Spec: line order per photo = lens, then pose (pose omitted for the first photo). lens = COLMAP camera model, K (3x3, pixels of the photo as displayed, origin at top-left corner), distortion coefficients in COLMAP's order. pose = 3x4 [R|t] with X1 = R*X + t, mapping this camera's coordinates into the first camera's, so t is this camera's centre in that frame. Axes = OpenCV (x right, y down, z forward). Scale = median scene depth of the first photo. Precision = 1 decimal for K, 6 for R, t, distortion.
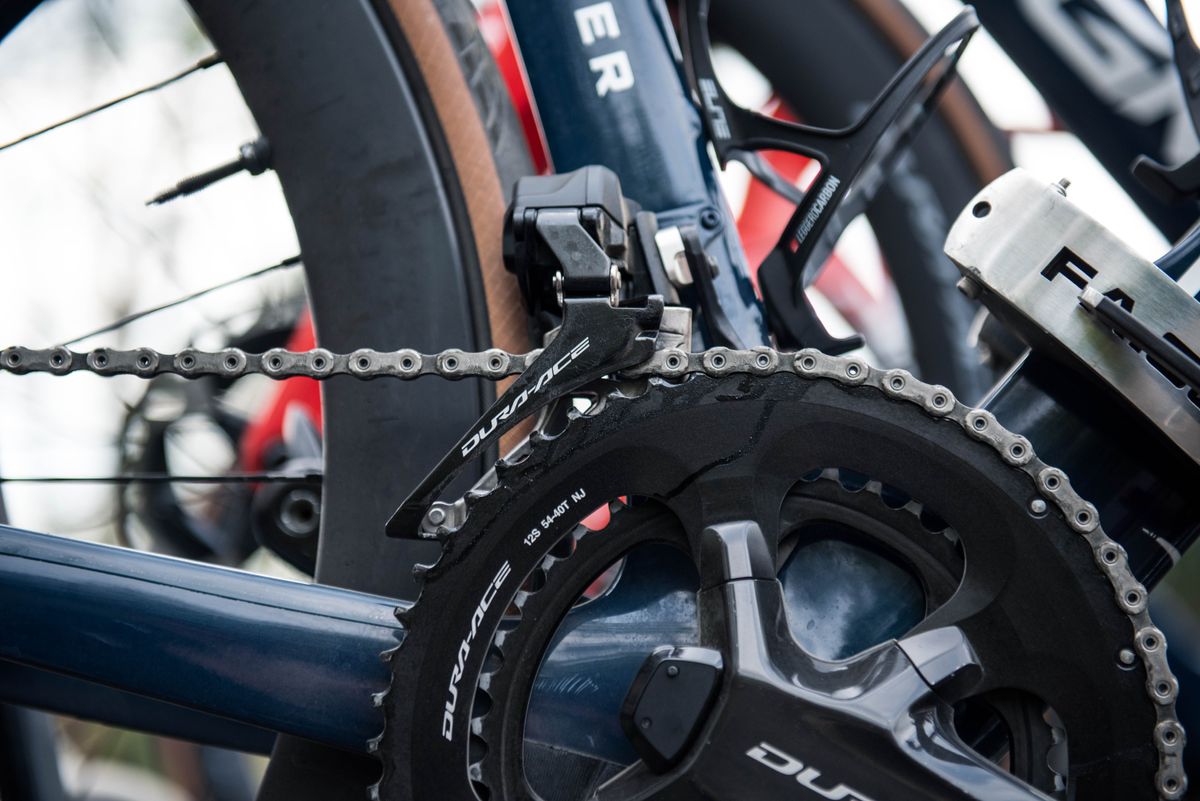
lens RADIAL K [[2382.7, 0, 603.4], [0, 2382.7, 399.6], [0, 0, 1]] dist [0.151870, 0.000000]
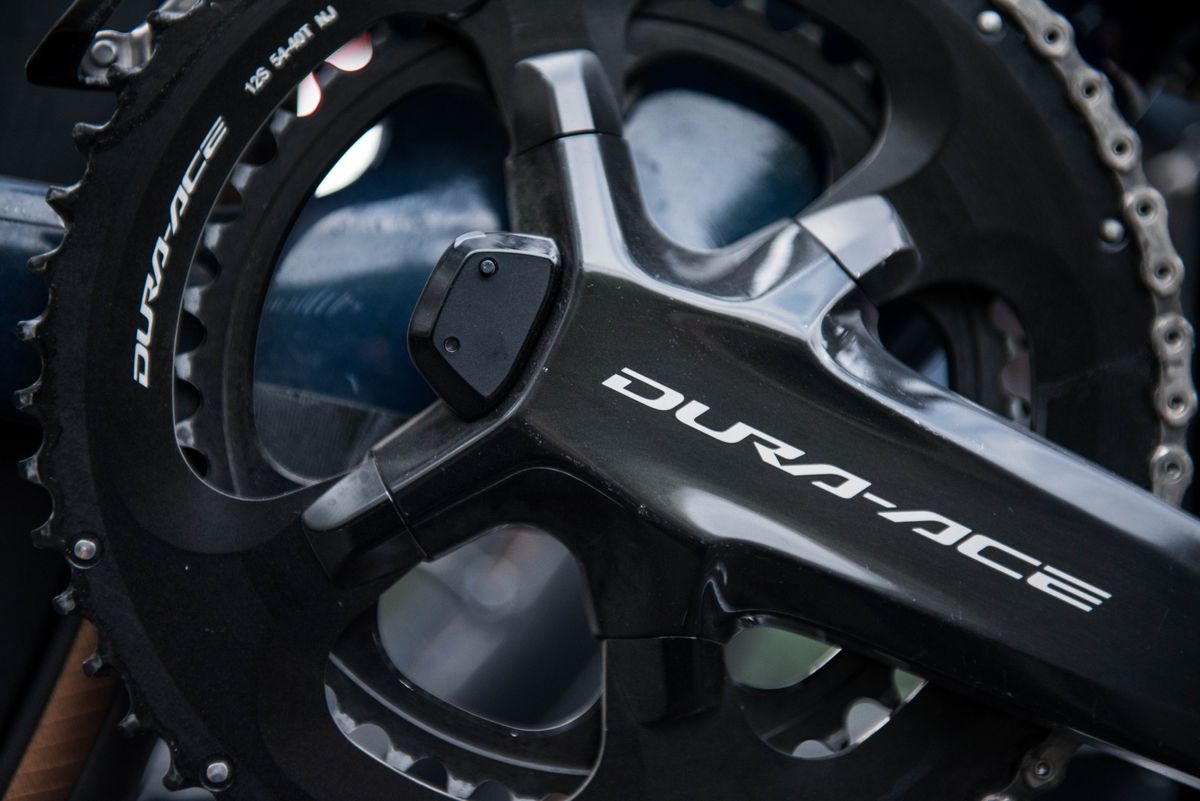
lens RADIAL K [[2382.7, 0, 598.1], [0, 2382.7, 404.1], [0, 0, 1]] dist [0.151870, 0.000000]
pose [[0.980950, -0.036861, 0.190729, -0.067932], [0.017537, 0.994627, 0.102030, 0.081573], [-0.193465, -0.096741, 0.976326, 0.326495]]
